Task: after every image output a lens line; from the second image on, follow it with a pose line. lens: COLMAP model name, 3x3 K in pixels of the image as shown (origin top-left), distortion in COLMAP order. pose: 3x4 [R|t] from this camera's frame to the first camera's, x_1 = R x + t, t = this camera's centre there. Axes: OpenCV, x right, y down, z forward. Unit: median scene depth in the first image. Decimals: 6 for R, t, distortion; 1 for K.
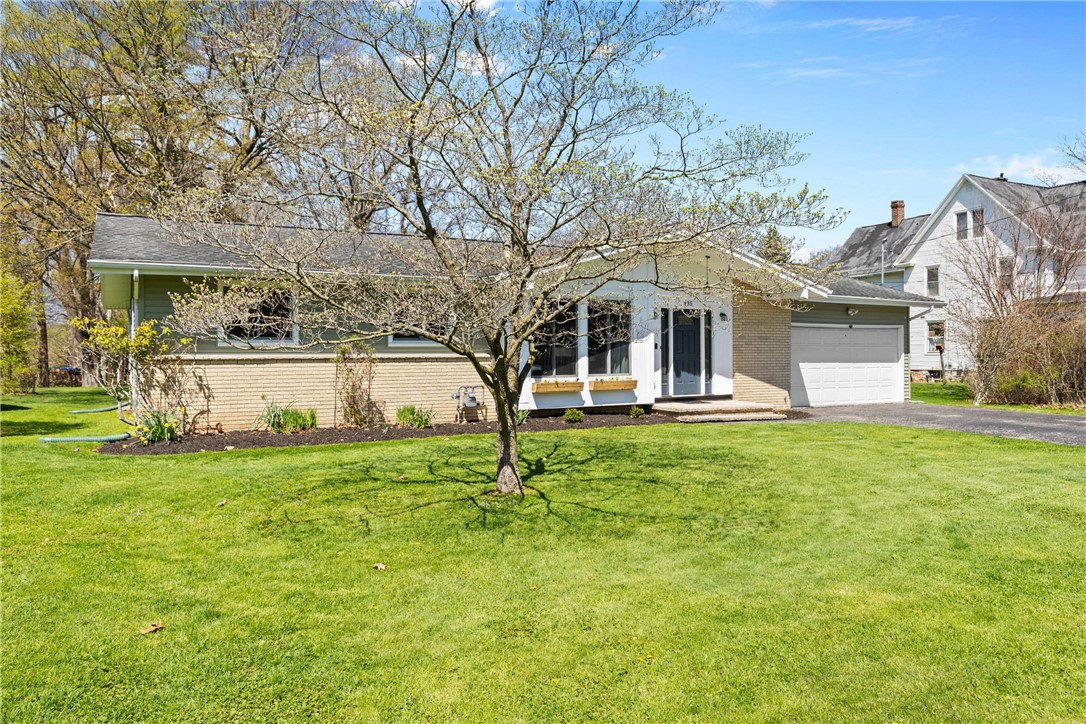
lens RADIAL K [[718.8, 0, 536.8], [0, 718.8, 357.0], [0, 0, 1]] dist [-0.004191, 0.001742]
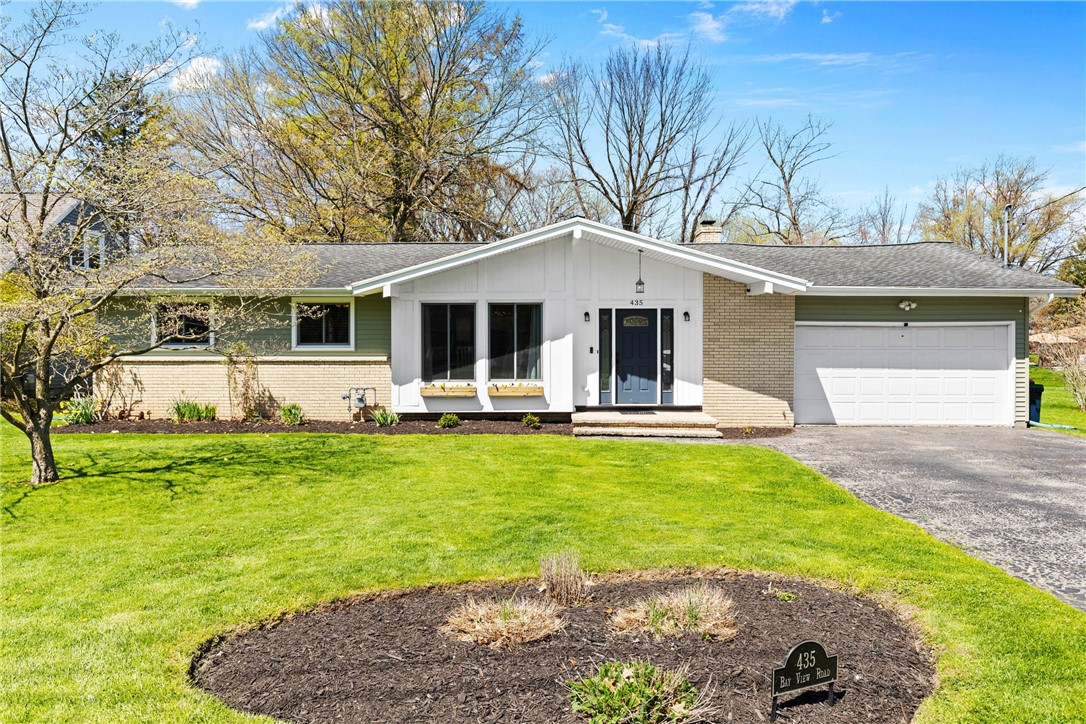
lens RADIAL K [[718.8, 0, 536.8], [0, 718.8, 357.0], [0, 0, 1]] dist [-0.004191, 0.001742]
pose [[0.884248, 0.011319, -0.466880, 0.563852], [-0.007157, 0.999917, 0.010687, -0.016133], [0.466962, -0.006109, 0.884256, 0.161307]]
